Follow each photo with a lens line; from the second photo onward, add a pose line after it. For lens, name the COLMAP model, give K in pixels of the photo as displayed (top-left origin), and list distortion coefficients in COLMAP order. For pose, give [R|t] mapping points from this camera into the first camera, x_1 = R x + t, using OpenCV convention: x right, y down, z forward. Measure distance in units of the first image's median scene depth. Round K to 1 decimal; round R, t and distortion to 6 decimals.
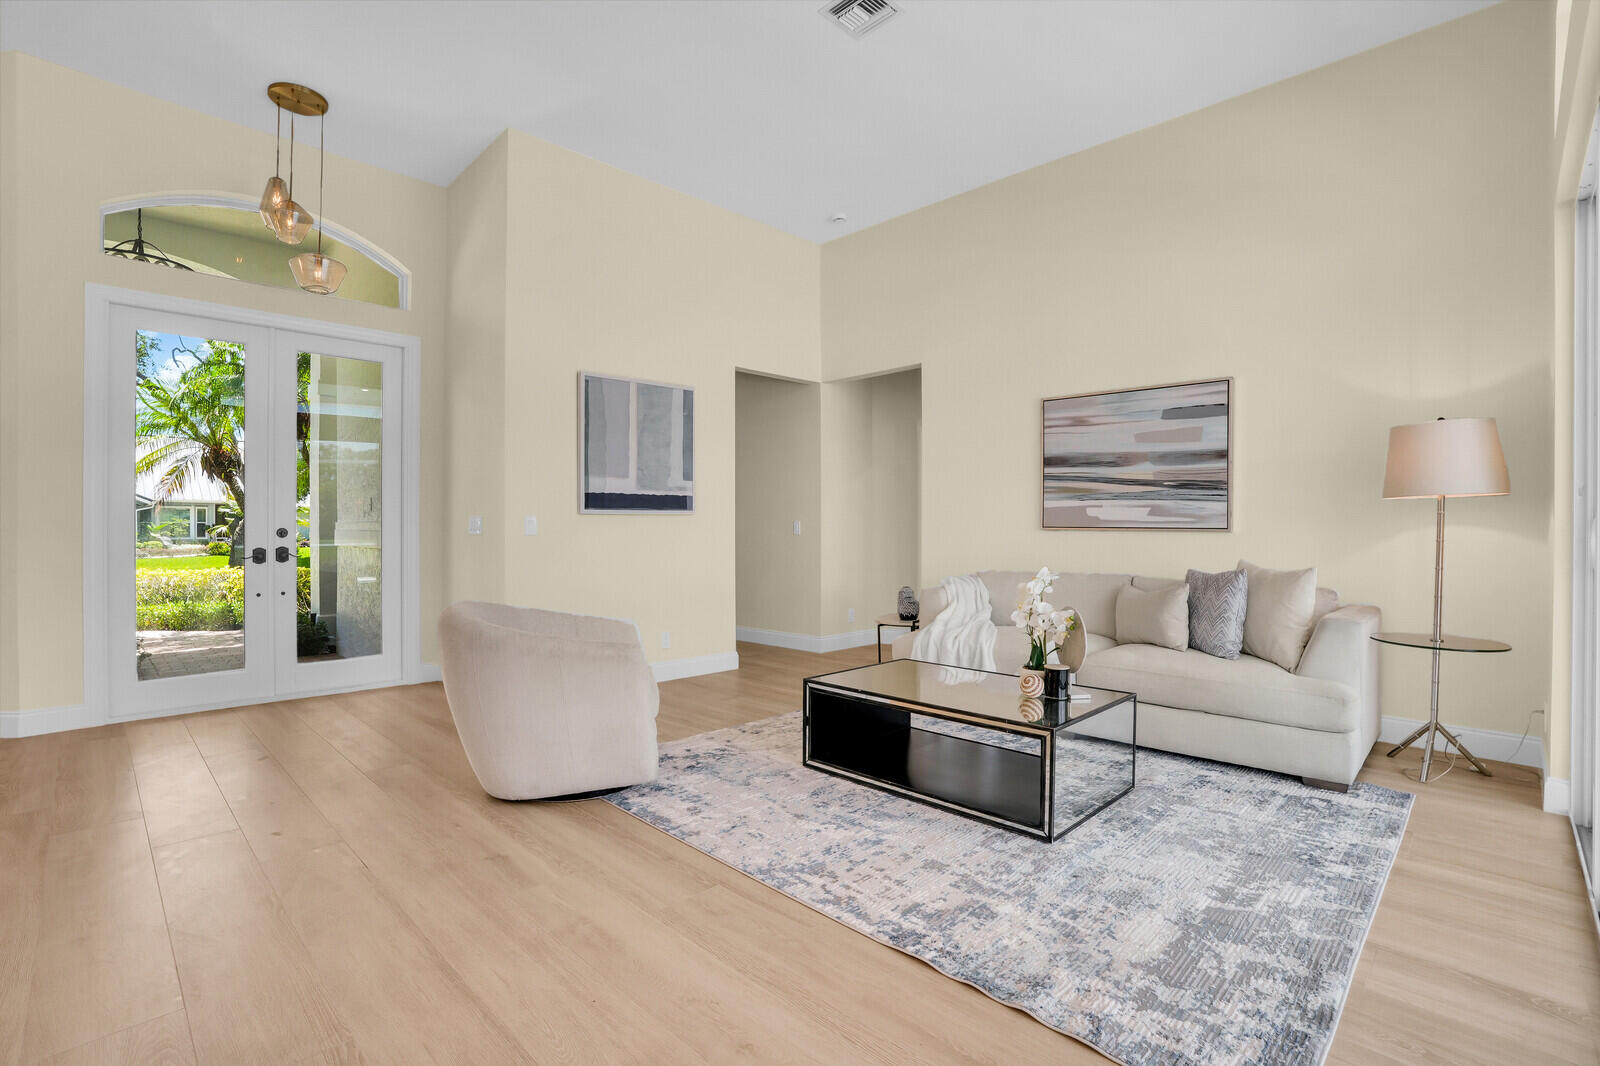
lens RADIAL K [[750.0, 0, 801.2], [0, 750.0, 525.8], [0, 0, 1]] dist [-0.057354, 0.017110]
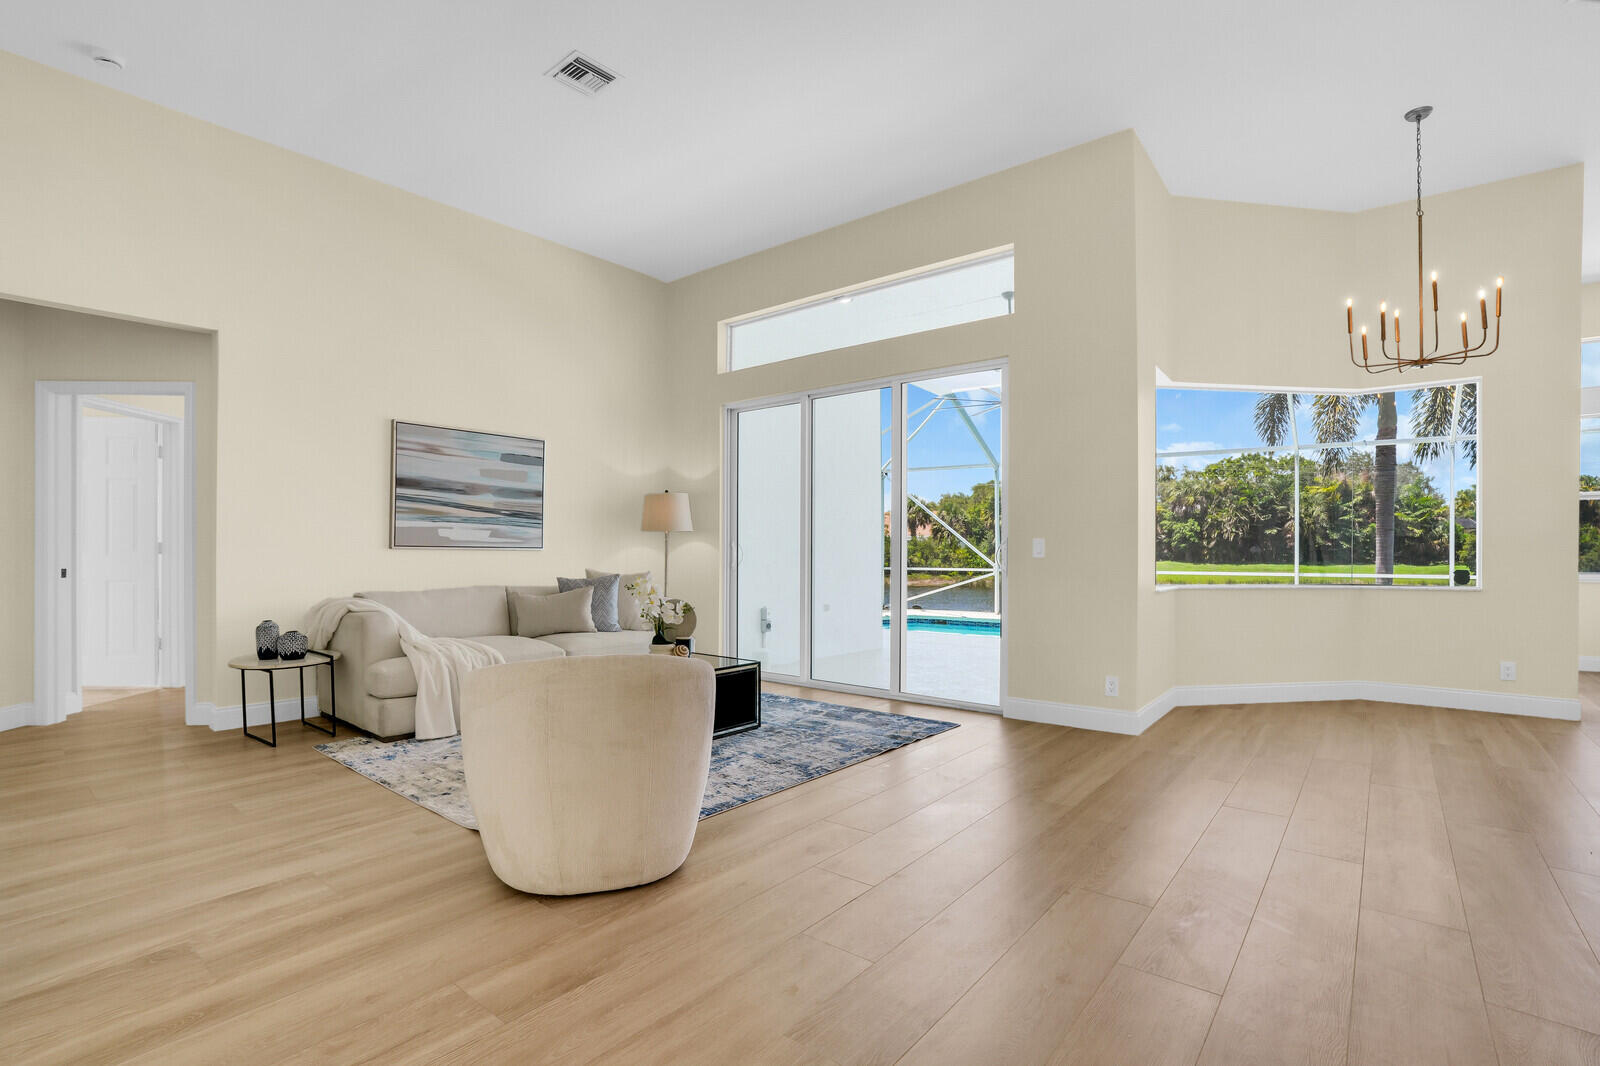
lens RADIAL K [[750.0, 0, 800.7], [0, 750.0, 543.1], [0, 0, 1]] dist [-0.057354, 0.017110]
pose [[-0.095532, 0.005789, 0.995410, -0.778950], [-0.004609, 0.999970, -0.006258, 0.001673], [-0.995416, -0.005186, -0.095502, 0.579611]]
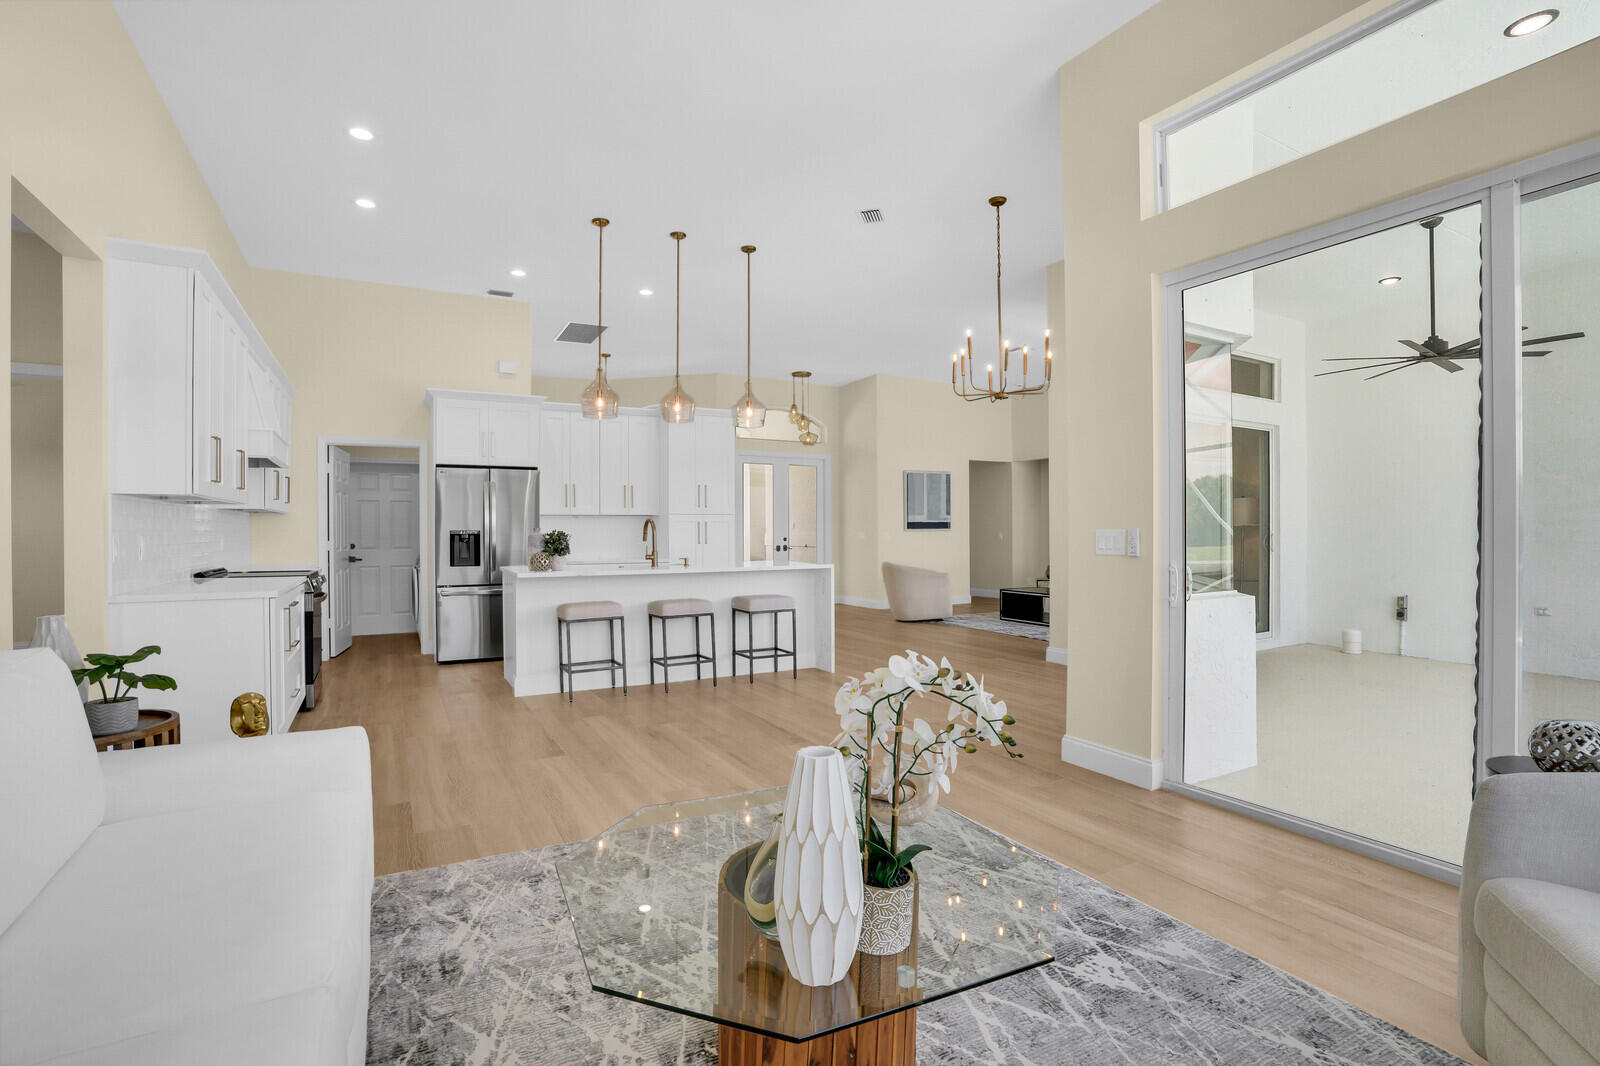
lens RADIAL K [[770.5, 0, 802.6], [0, 770.5, 532.4], [0, 0, 1]] dist [-0.057249, 0.014626]
pose [[0.963346, -0.006107, -0.268192, 0.046119], [0.007002, 0.999973, 0.002380, -0.021124], [0.268170, -0.004171, 0.963363, -1.465328]]
